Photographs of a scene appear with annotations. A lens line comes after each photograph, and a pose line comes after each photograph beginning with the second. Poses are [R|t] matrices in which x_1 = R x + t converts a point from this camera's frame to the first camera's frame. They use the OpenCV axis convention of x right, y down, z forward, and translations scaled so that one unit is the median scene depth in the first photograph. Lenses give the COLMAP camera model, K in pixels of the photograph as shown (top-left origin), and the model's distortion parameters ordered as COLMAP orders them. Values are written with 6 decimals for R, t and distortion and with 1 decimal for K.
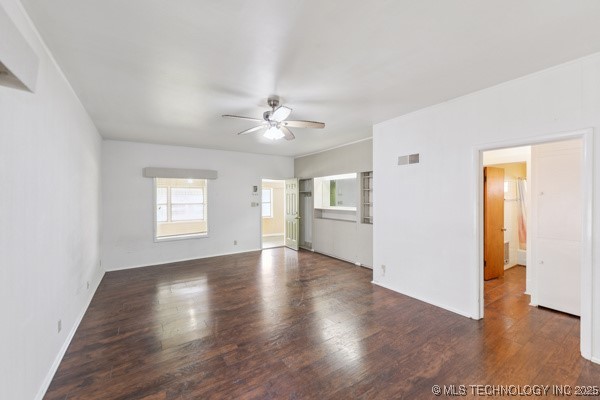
lens RADIAL K [[241.9, 0, 297.1], [0, 241.9, 197.2], [0, 0, 1]] dist [-0.000829, -0.000265]
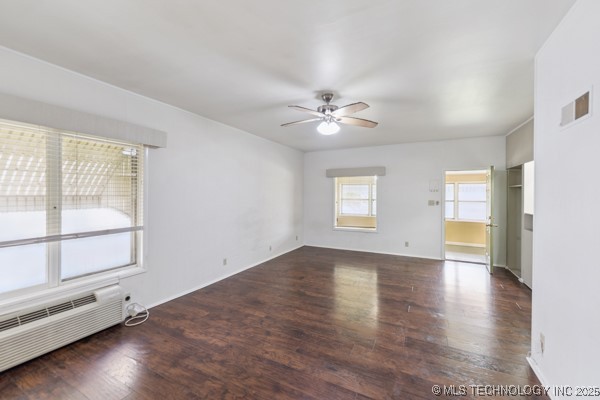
lens RADIAL K [[240.7, 0, 300.2], [0, 240.7, 194.6], [0, 0, 1]] dist [-0.000805, -0.000083]
pose [[0.497049, 0.012900, -0.867627, 0.387132], [-0.007096, 0.999916, 0.010802, -0.004930], [0.867693, 0.000787, 0.497099, 0.241640]]
